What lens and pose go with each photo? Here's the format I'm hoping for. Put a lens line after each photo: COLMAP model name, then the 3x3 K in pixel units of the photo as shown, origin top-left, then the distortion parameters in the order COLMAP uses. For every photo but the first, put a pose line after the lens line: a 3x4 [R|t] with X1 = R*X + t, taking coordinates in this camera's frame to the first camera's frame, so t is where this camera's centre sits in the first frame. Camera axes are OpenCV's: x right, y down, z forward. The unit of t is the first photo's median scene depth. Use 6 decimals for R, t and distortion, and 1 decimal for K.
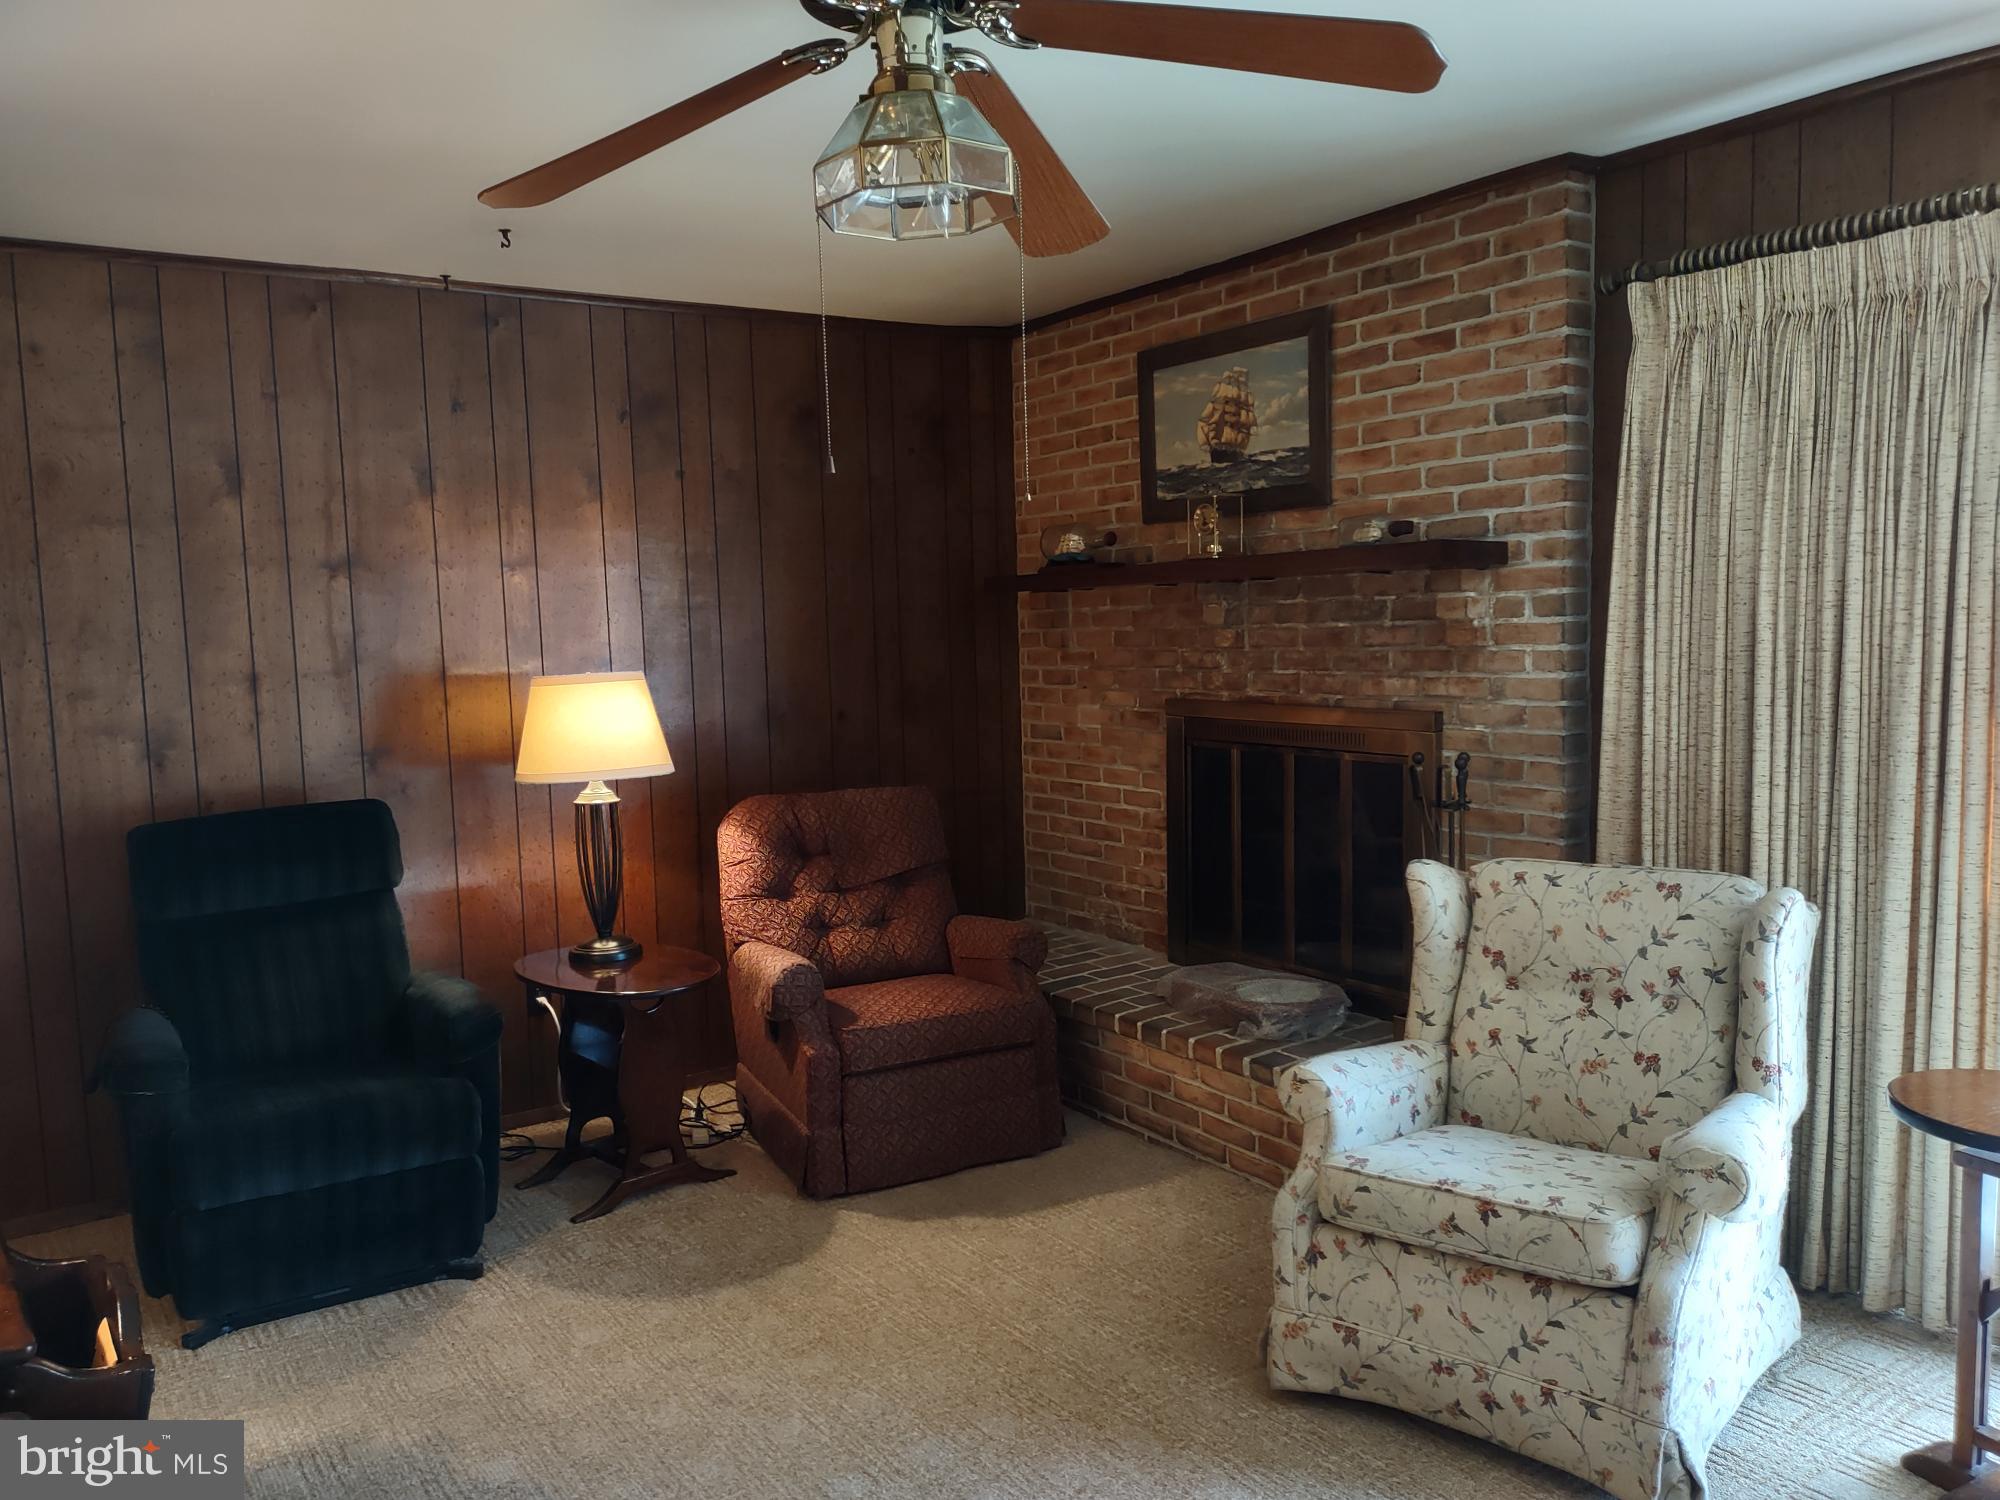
lens RADIAL K [[1489.1, 0, 981.7], [0, 1489.1, 764.0], [0, 0, 1]] dist [0.112470, -0.162007]
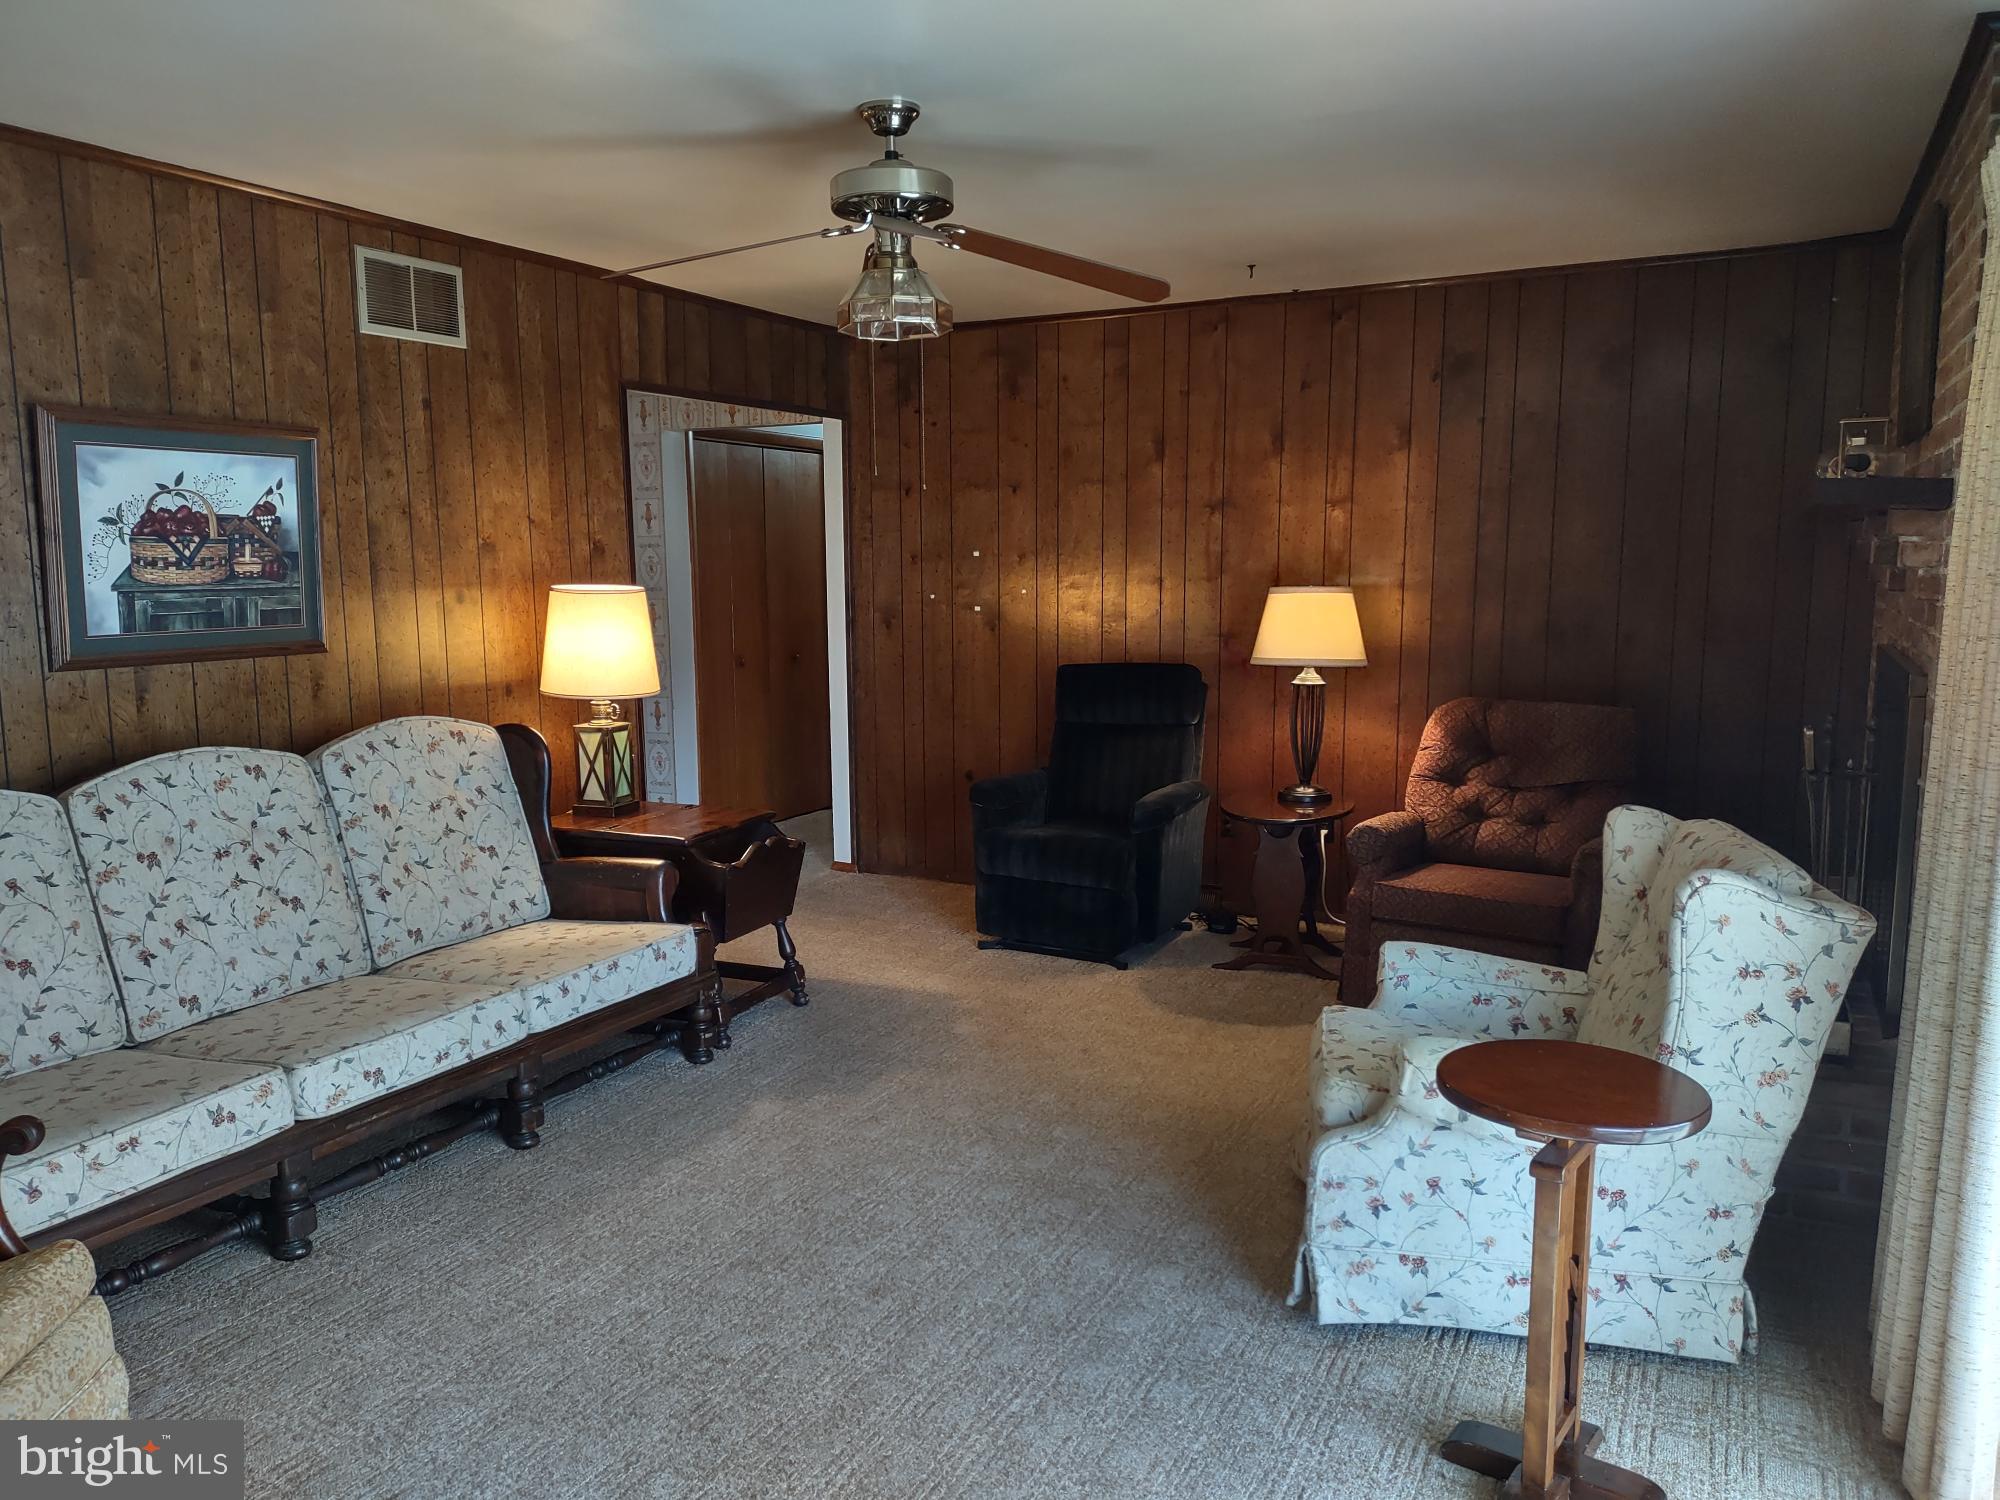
lens RADIAL K [[1480.6, 0, 988.3], [0, 1480.6, 776.0], [0, 0, 1]] dist [0.107577, -0.121598]
pose [[0.483343, 0.157128, -0.861215, 0.759622], [-0.093710, 0.987394, 0.127557, -0.035622], [0.870401, 0.019051, 0.491974, 0.100716]]
